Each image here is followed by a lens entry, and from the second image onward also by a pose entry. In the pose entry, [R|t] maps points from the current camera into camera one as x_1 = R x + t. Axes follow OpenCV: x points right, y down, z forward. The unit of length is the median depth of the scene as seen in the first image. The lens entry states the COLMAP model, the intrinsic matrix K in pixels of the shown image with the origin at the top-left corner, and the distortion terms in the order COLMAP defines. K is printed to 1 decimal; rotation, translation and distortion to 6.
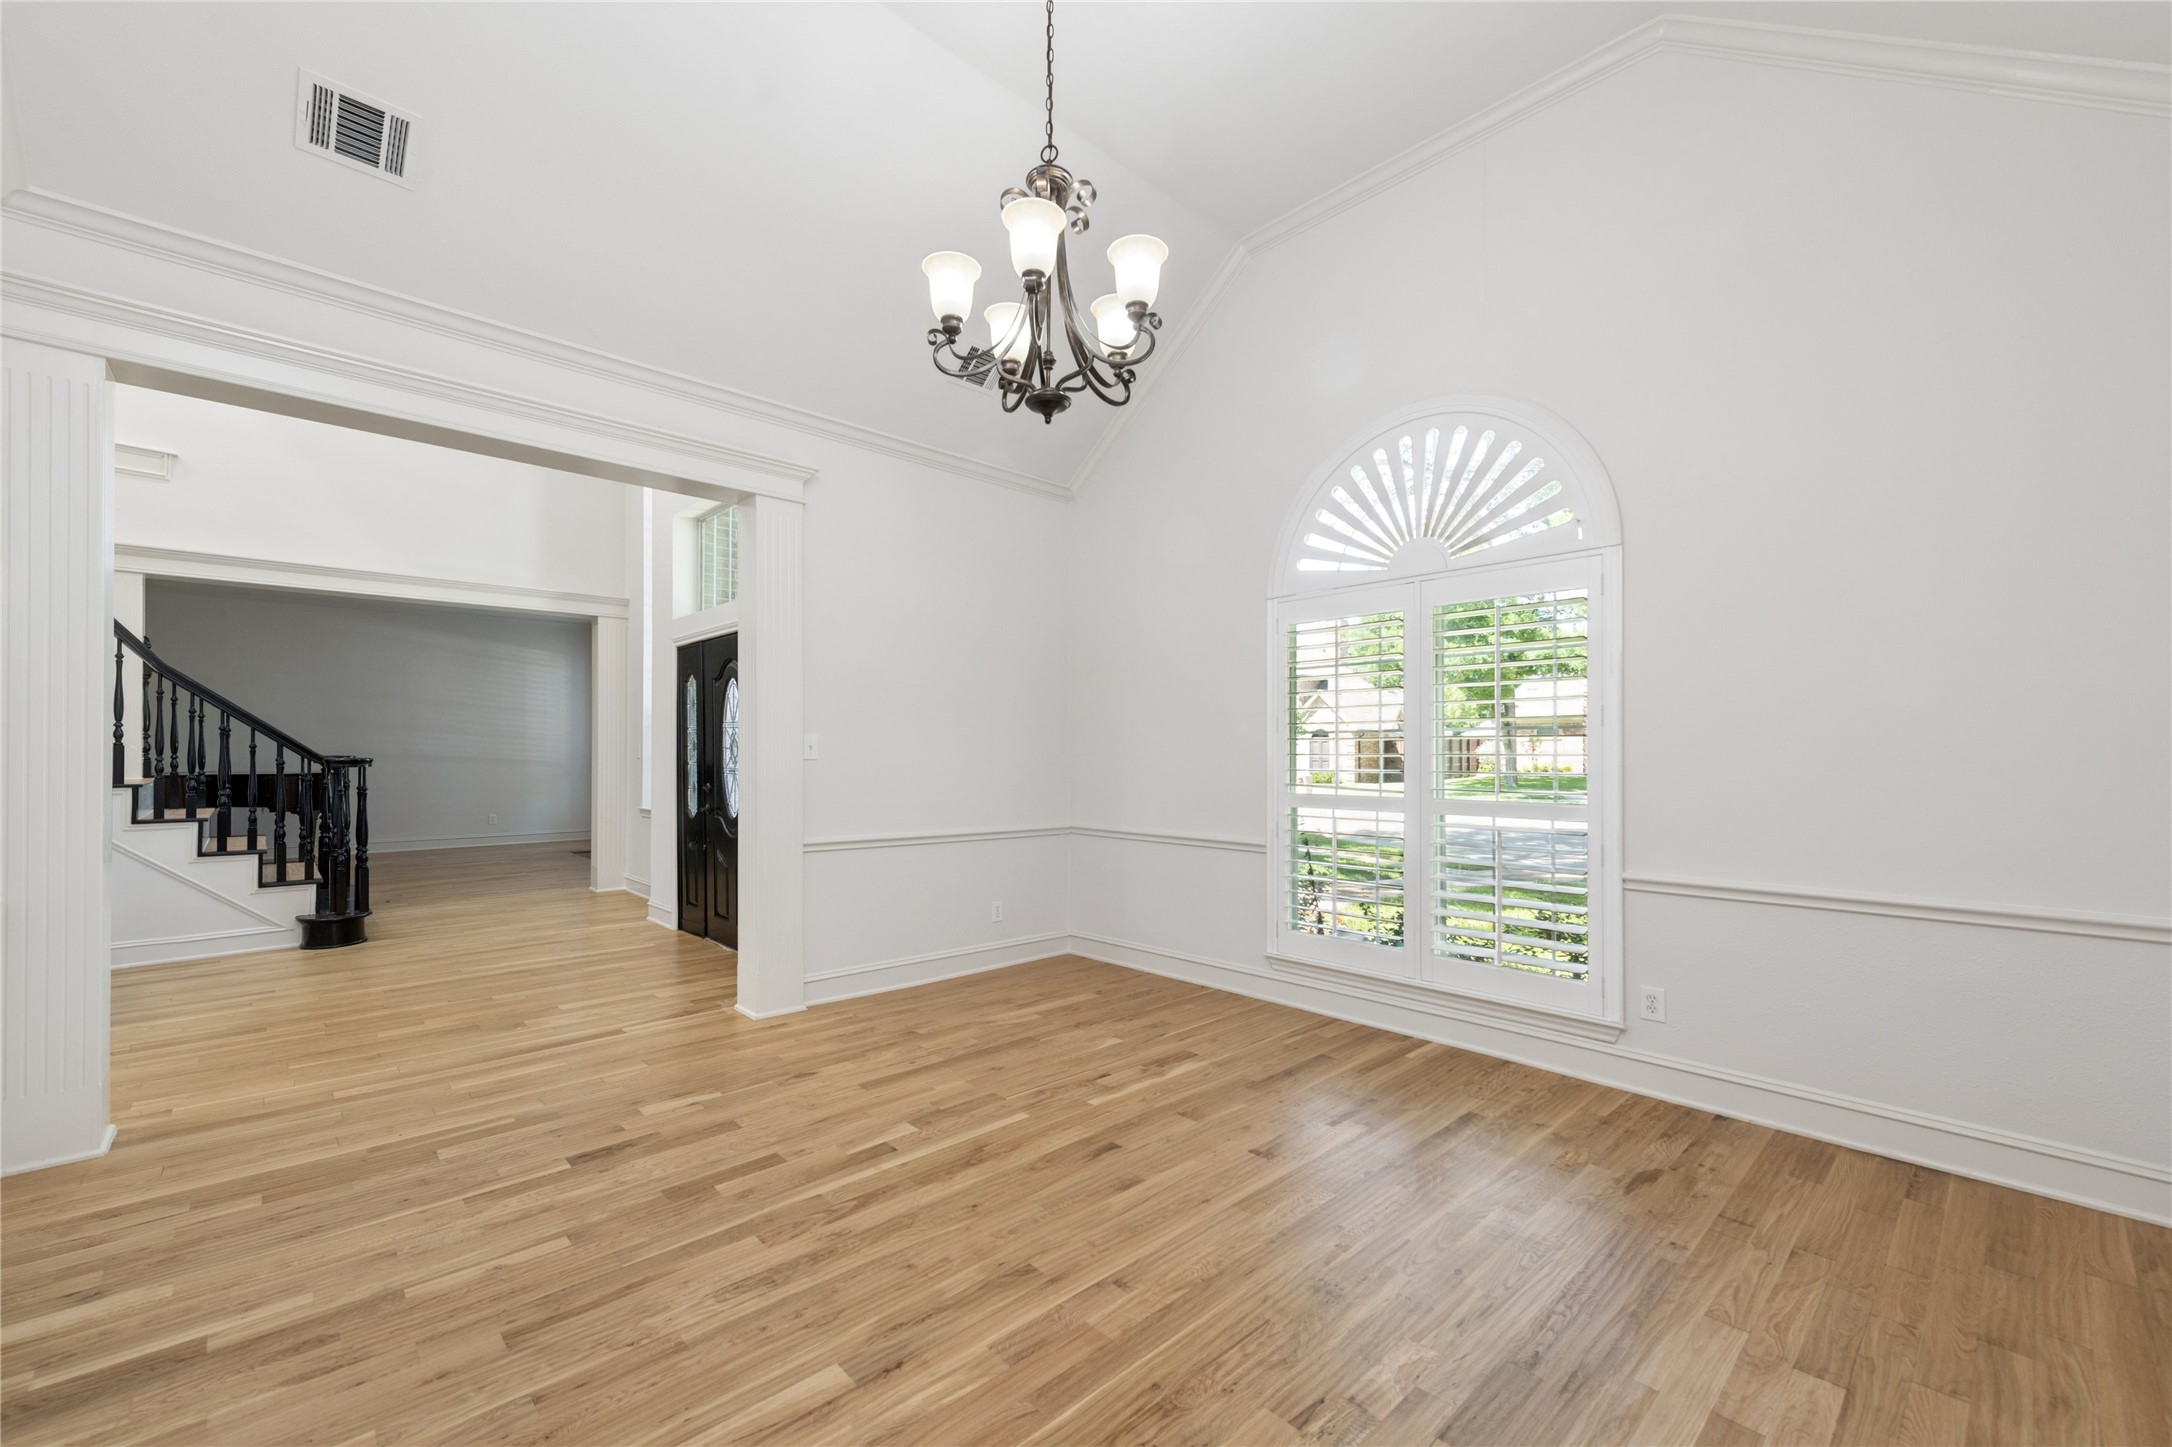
lens RADIAL K [[865.1, 0, 1071.5], [0, 865.1, 738.6], [0, 0, 1]] dist [0.000519, -0.000456]
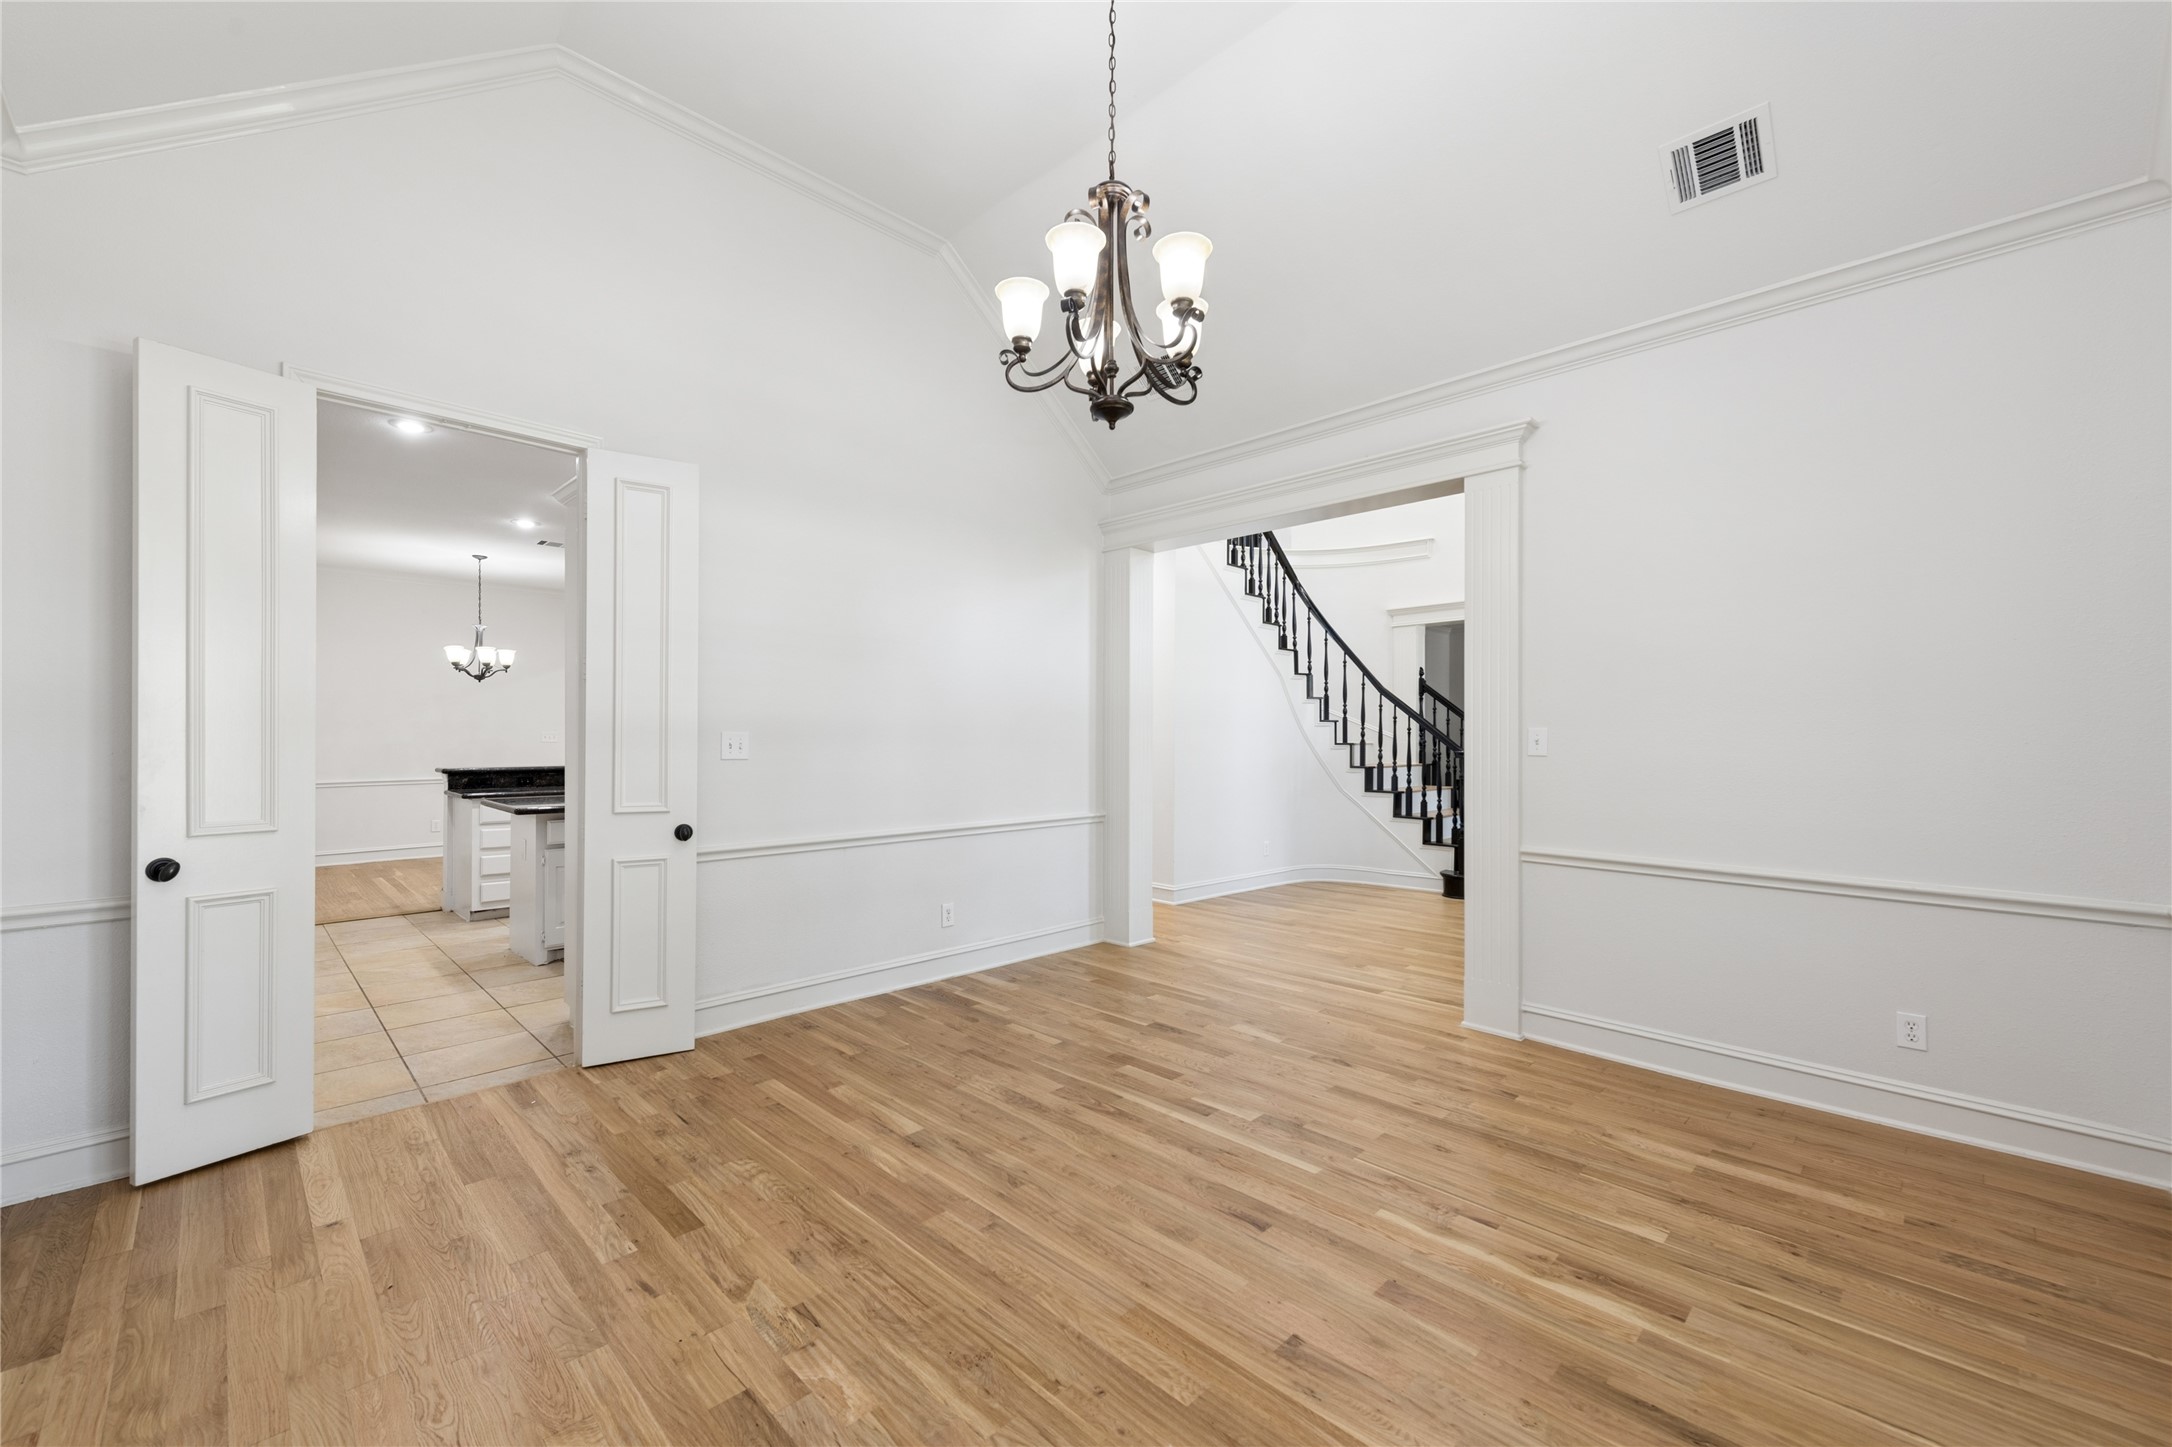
lens RADIAL K [[865.1, 0, 1071.5], [0, 865.1, 738.6], [0, 0, 1]] dist [0.000519, -0.000456]
pose [[0.043919, -0.001286, -0.999034, 0.861880], [0.005935, 0.999982, -0.001026, 0.002249], [0.999017, -0.005884, 0.043926, 0.774071]]
